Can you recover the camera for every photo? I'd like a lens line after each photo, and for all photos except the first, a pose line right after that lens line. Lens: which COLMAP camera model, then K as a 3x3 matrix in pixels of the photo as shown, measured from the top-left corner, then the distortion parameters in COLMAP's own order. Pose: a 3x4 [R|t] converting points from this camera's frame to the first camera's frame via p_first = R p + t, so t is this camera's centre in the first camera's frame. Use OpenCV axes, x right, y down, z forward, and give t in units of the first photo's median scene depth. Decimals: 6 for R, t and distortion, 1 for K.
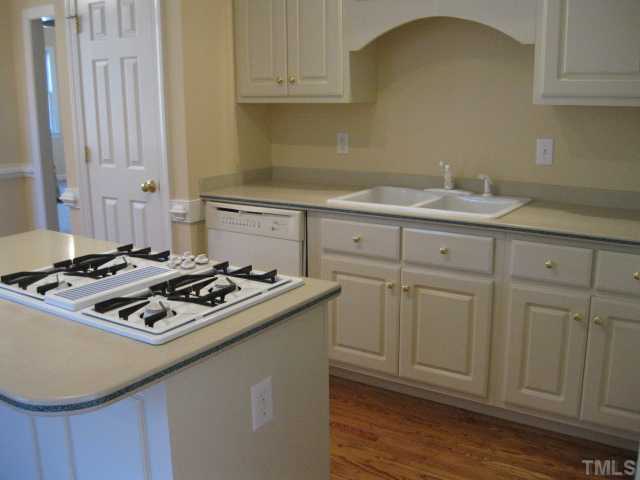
lens RADIAL K [[661.6, 0, 320.0], [0, 661.6, 240.0], [0, 0, 1]] dist [-0.143891, 0.098912]
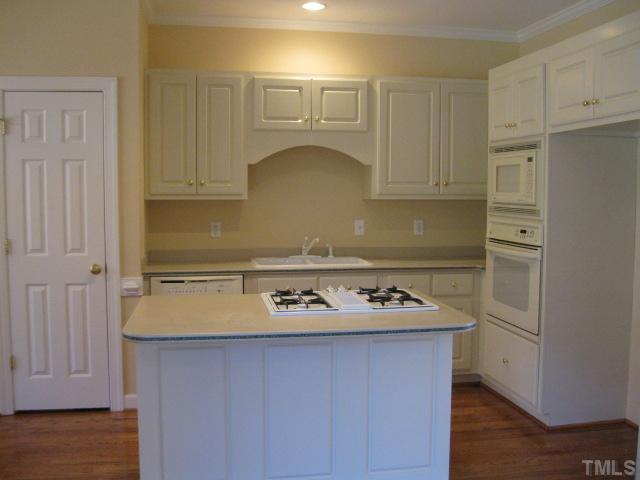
lens RADIAL K [[661.6, 0, 320.0], [0, 661.6, 240.0], [0, 0, 1]] dist [-0.143891, 0.098912]
pose [[0.715863, -0.039433, 0.697127, -0.830474], [0.143701, 0.985352, -0.091826, 0.033125], [-0.683294, 0.165913, 0.711043, -0.117341]]
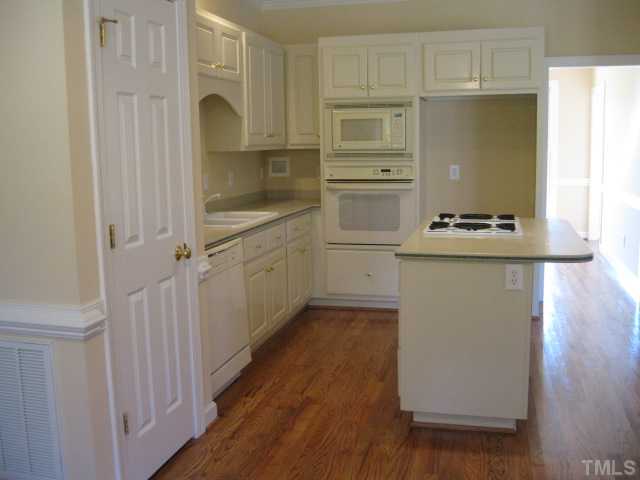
lens RADIAL K [[661.6, 0, 320.0], [0, 661.6, 240.0], [0, 0, 1]] dist [-0.143891, 0.098912]
pose [[-0.333021, -0.121121, 0.935108, -1.174337], [0.228840, 0.951685, 0.204765, -0.243936], [-0.914729, 0.282181, -0.289214, 1.144098]]
